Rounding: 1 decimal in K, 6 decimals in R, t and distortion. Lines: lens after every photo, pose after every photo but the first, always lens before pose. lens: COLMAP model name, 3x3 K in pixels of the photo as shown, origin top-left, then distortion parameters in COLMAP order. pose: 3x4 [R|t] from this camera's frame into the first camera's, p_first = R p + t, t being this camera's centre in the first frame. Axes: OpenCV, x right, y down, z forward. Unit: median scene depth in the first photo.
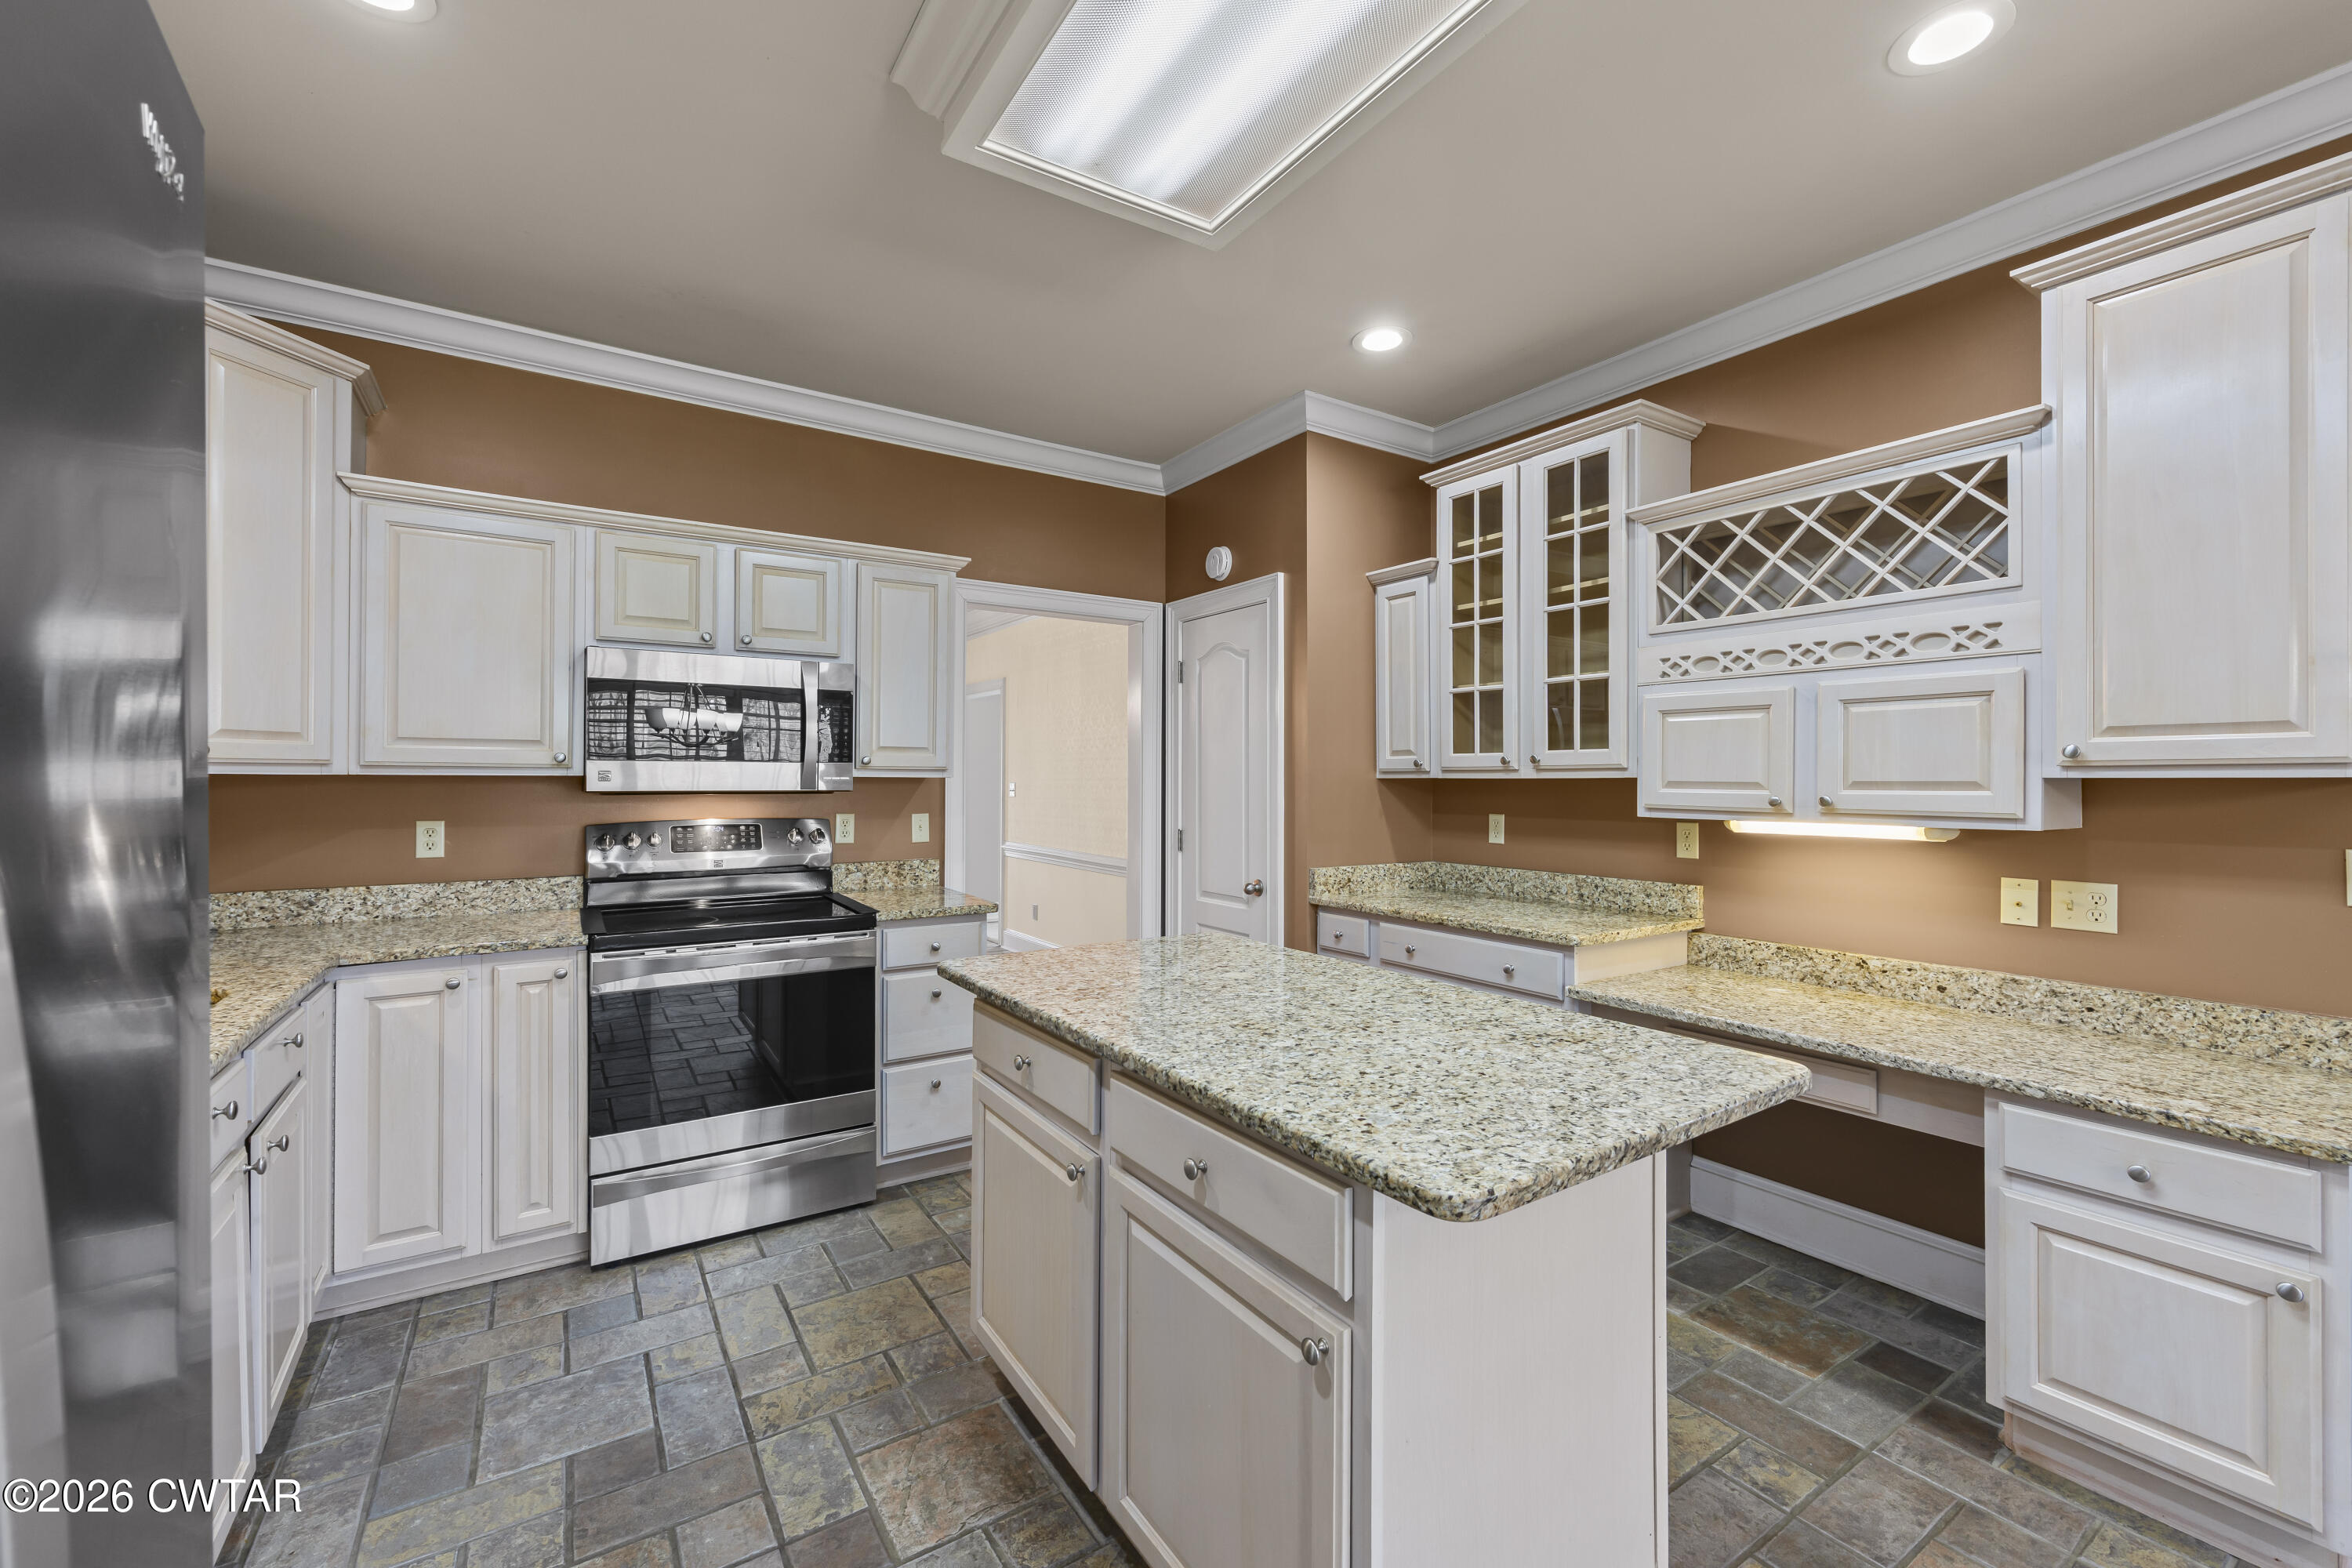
lens RADIAL K [[949.1, 0, 1167.3], [0, 949.1, 771.8], [0, 0, 1]] dist [0.000032, 0.000131]
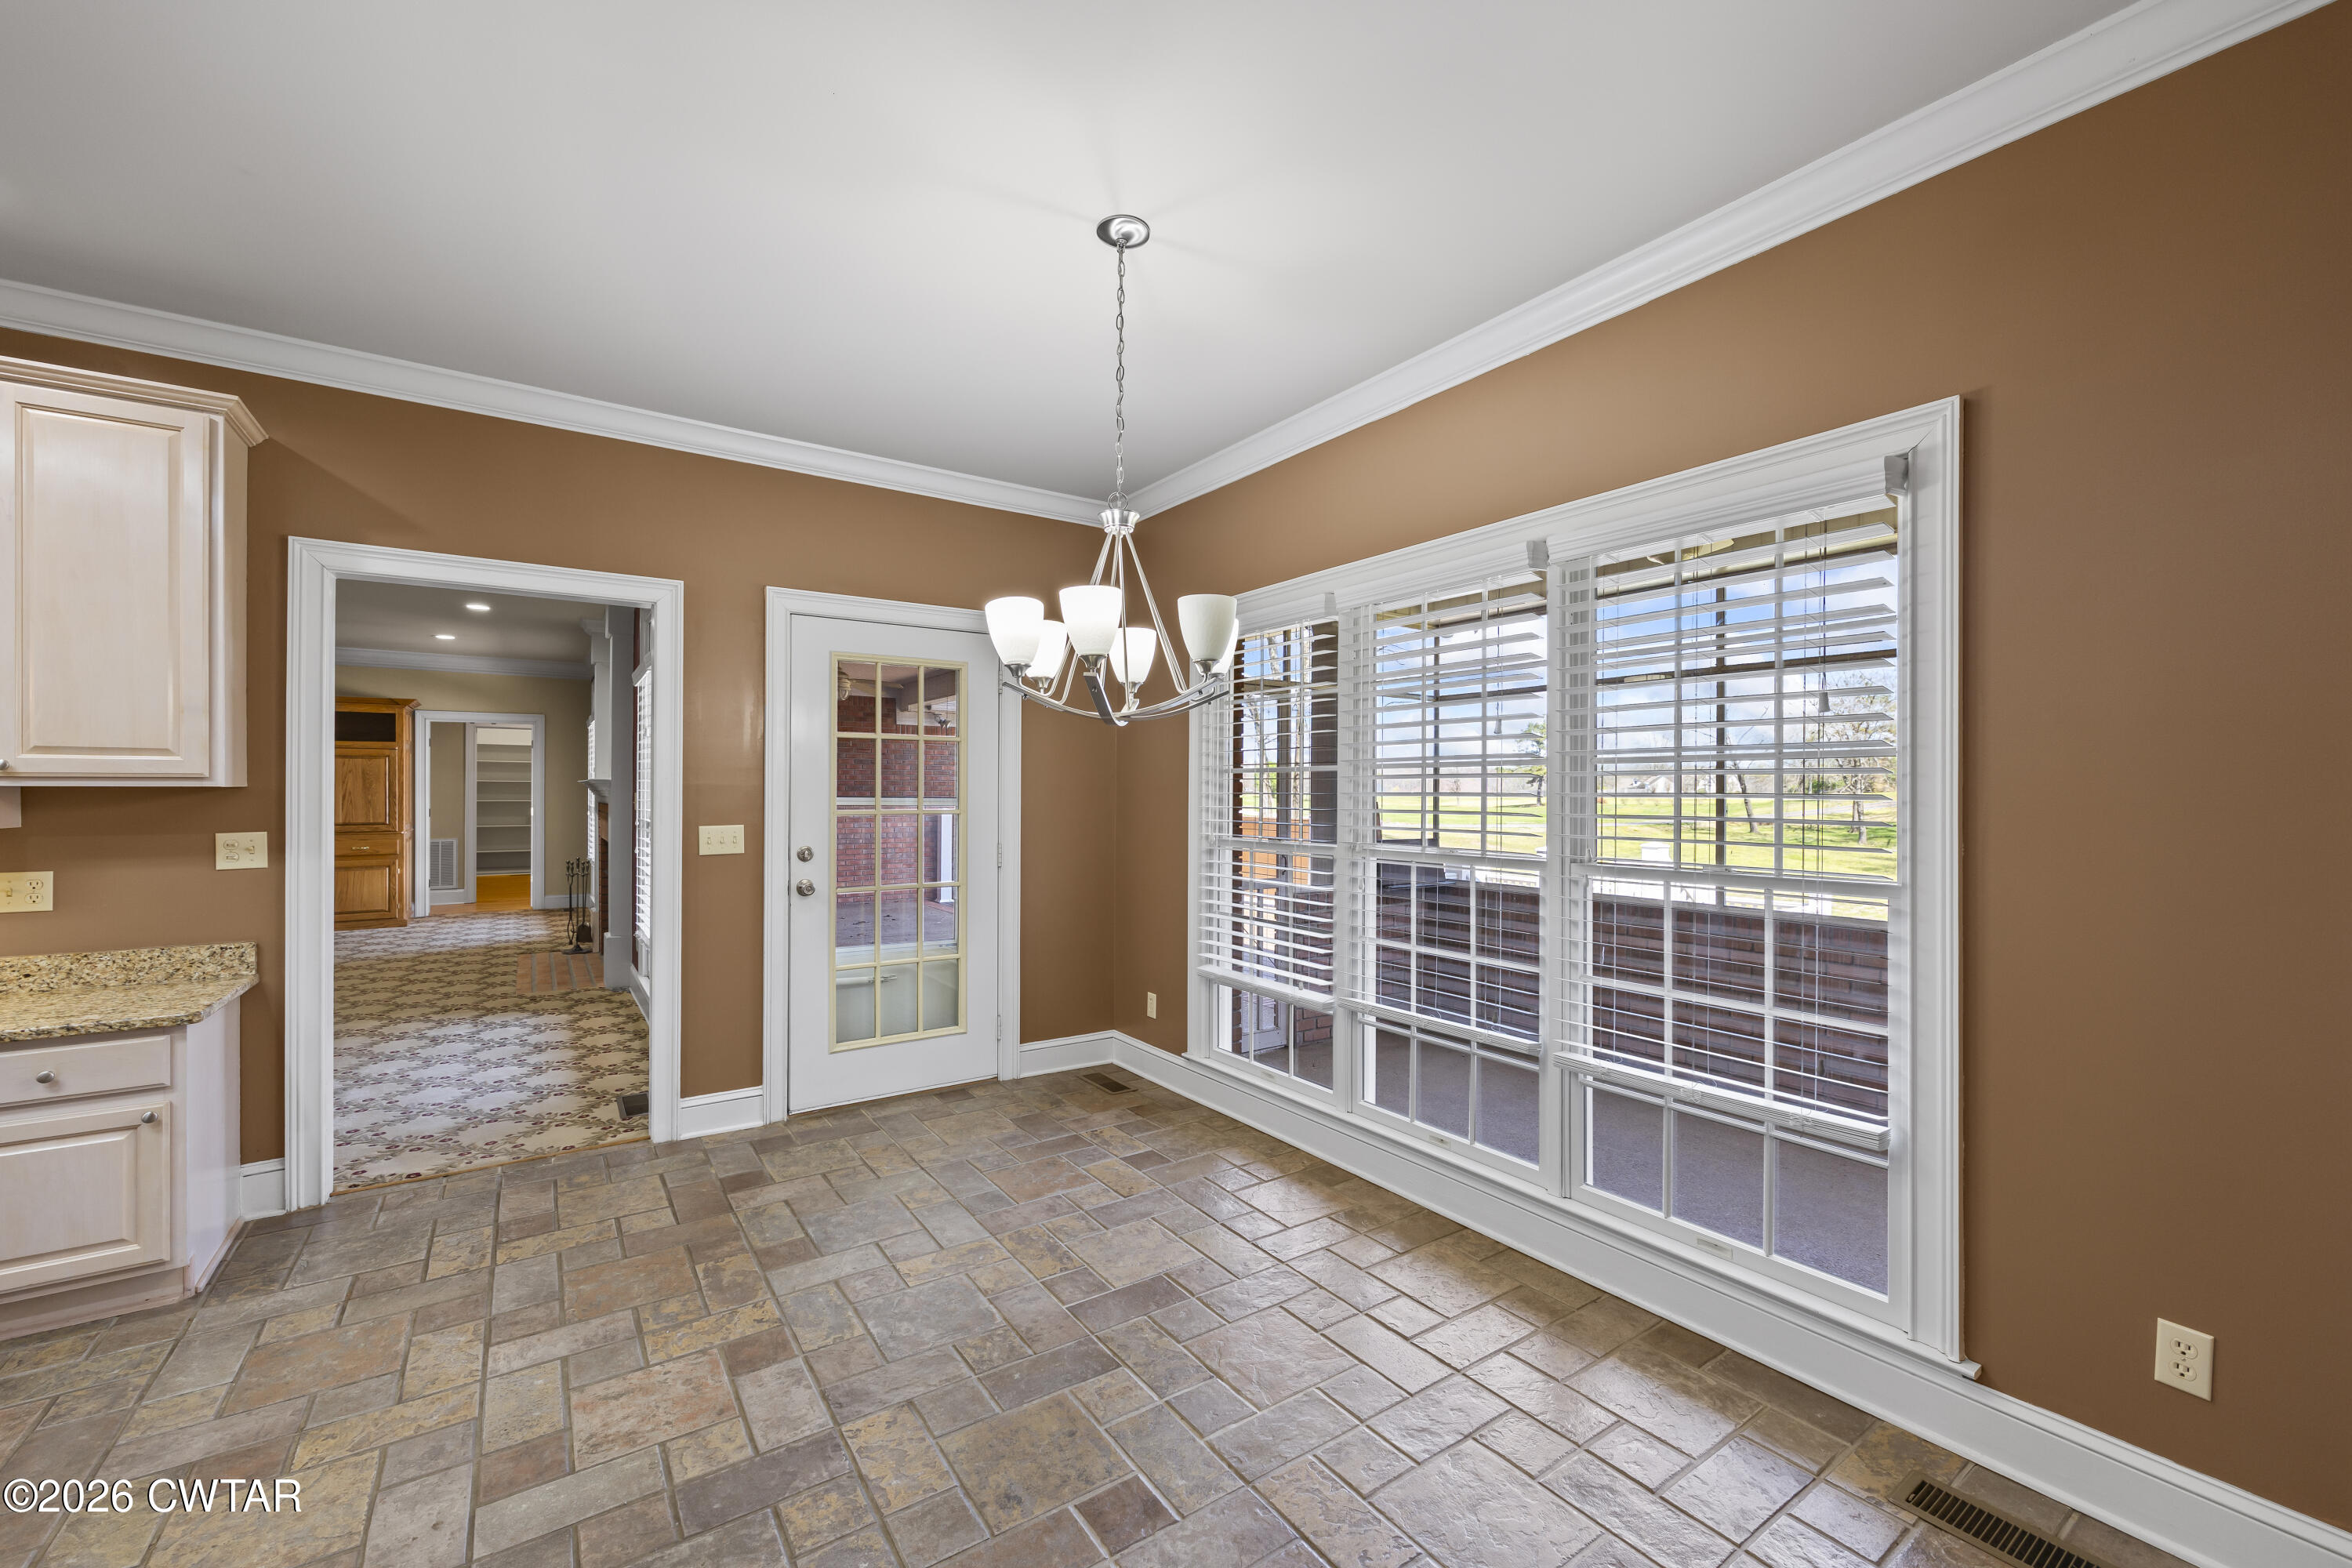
lens RADIAL K [[949.1, 0, 1169.5], [0, 949.1, 791.3], [0, 0, 1]] dist [0.000032, 0.000131]
pose [[-0.024939, -0.006660, 0.999667, -0.315561], [-0.004999, 0.999966, 0.006537, -0.003119], [-0.999676, -0.004834, -0.024972, -0.484062]]
